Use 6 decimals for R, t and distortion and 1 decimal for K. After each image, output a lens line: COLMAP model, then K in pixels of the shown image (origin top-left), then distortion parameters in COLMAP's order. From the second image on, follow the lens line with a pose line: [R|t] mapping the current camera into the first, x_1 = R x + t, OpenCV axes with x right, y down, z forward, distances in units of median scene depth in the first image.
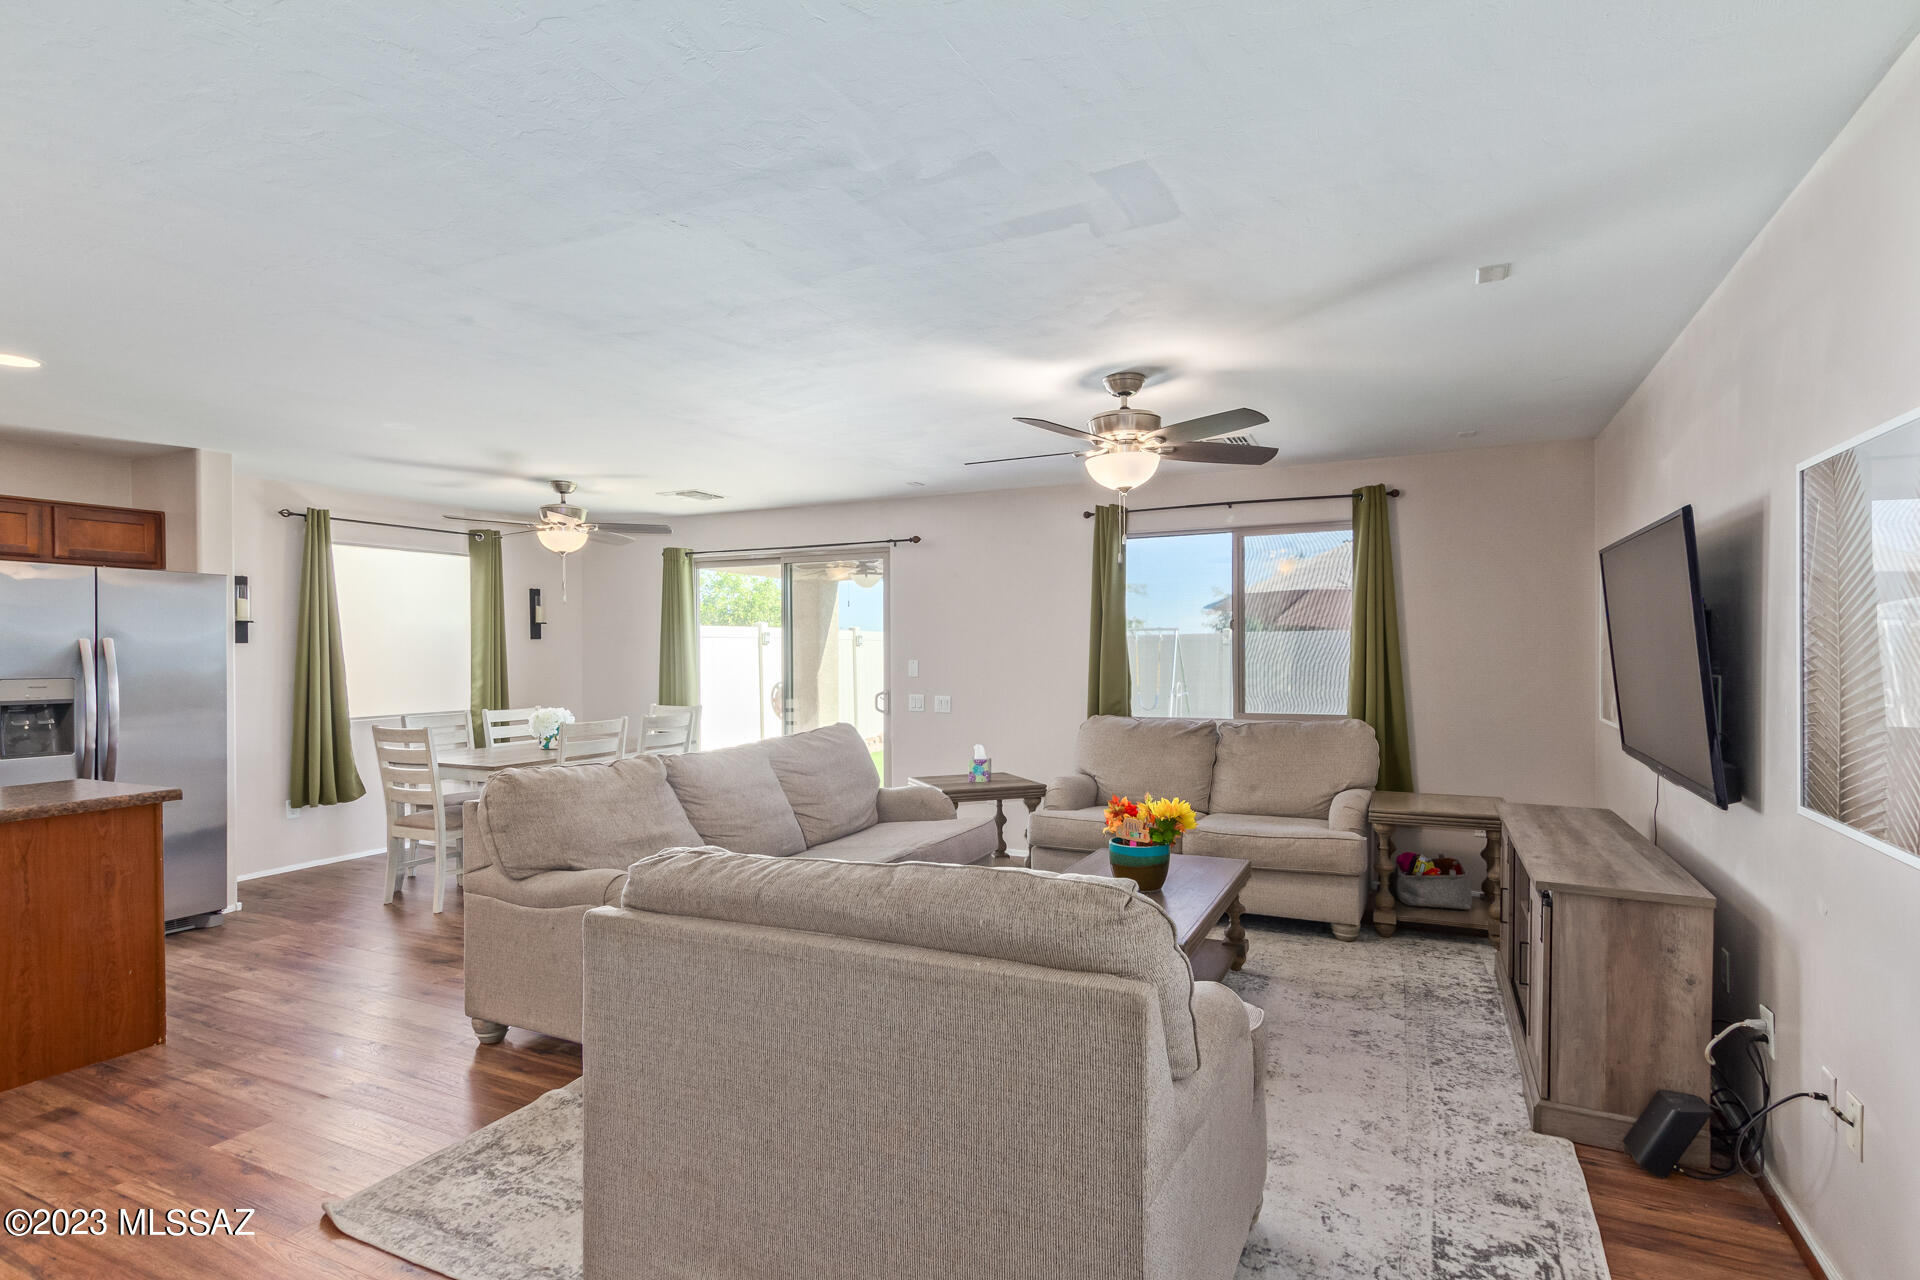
lens RADIAL K [[935.2, 0, 963.1], [0, 935.2, 646.0], [0, 0, 1]] dist [0.001164, -0.000003]
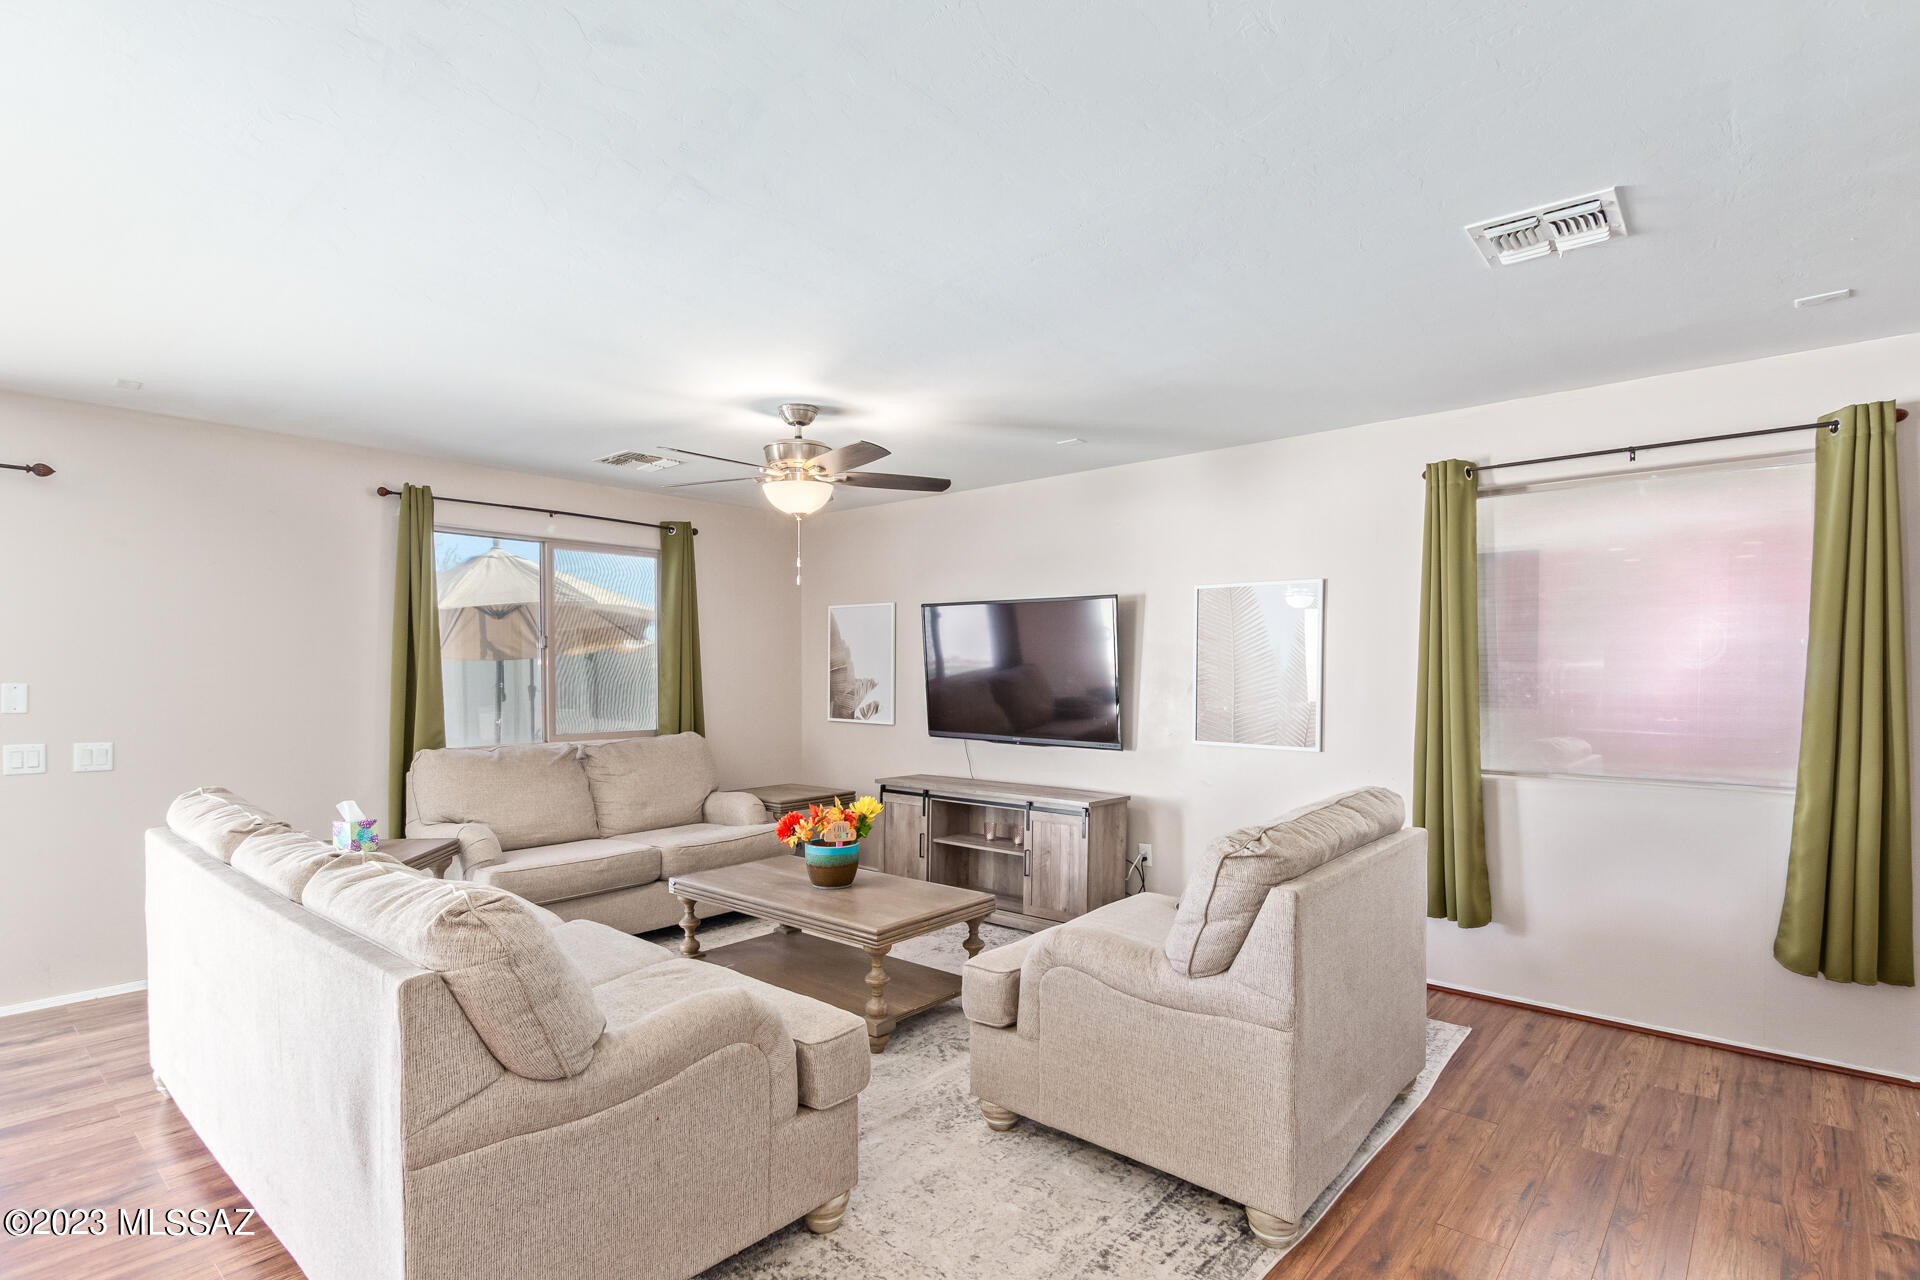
lens RADIAL K [[952.3, 0, 962.7], [0, 952.3, 695.4], [0, 0, 1]] dist [0.000220, 0.000338]
pose [[0.265066, -0.020099, 0.964021, -0.632427], [-0.007531, 0.999709, 0.022913, 0.007299], [-0.964201, -0.013334, 0.264837, 0.417559]]
